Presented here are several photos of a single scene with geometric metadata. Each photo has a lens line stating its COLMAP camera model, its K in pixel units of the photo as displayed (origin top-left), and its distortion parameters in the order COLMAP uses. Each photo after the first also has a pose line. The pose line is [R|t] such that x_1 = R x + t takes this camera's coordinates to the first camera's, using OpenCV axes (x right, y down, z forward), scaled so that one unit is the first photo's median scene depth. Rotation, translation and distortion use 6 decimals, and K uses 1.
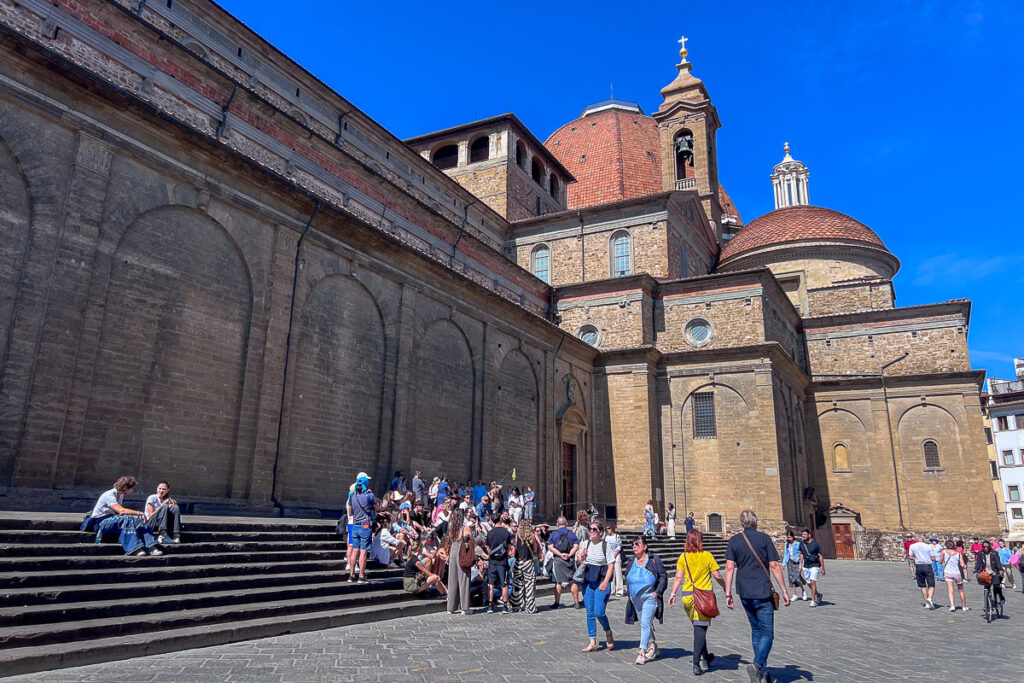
lens RADIAL K [[768.1, 0, 520.9], [0, 768.1, 294.2], [0, 0, 1]] dist [-0.002340, -0.002093]
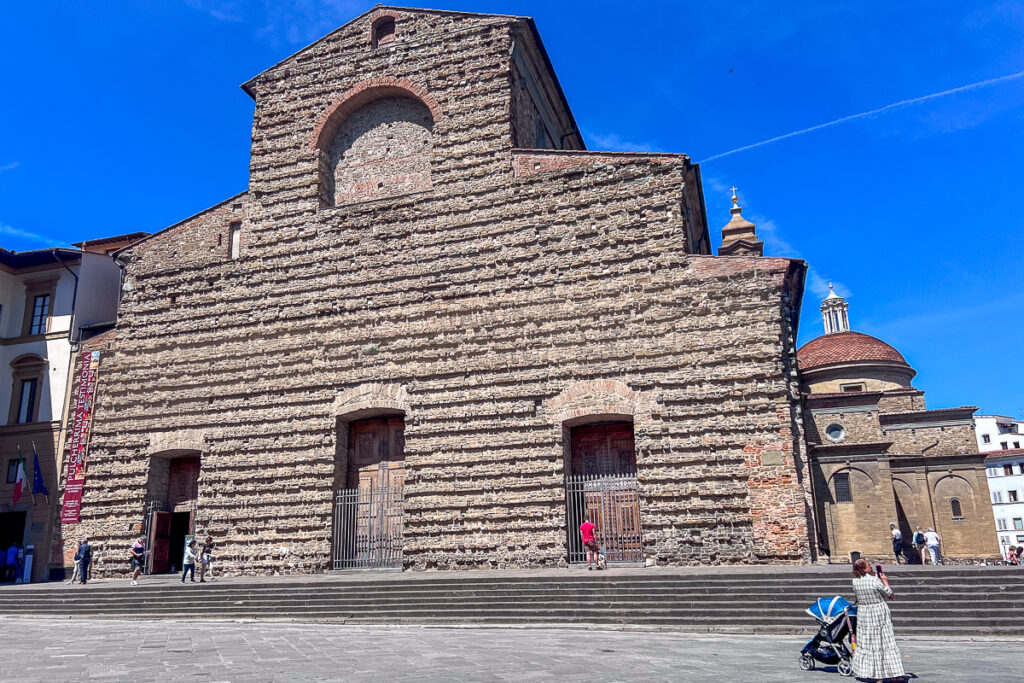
lens RADIAL K [[768.1, 0, 511.0], [0, 768.1, 343.2], [0, 0, 1]] dist [-0.002340, -0.002093]
pose [[0.983006, 0.014977, 0.182961, -0.641540], [-0.017962, 0.999731, 0.014670, -0.131535], [-0.182692, -0.017707, 0.983011, -0.355712]]
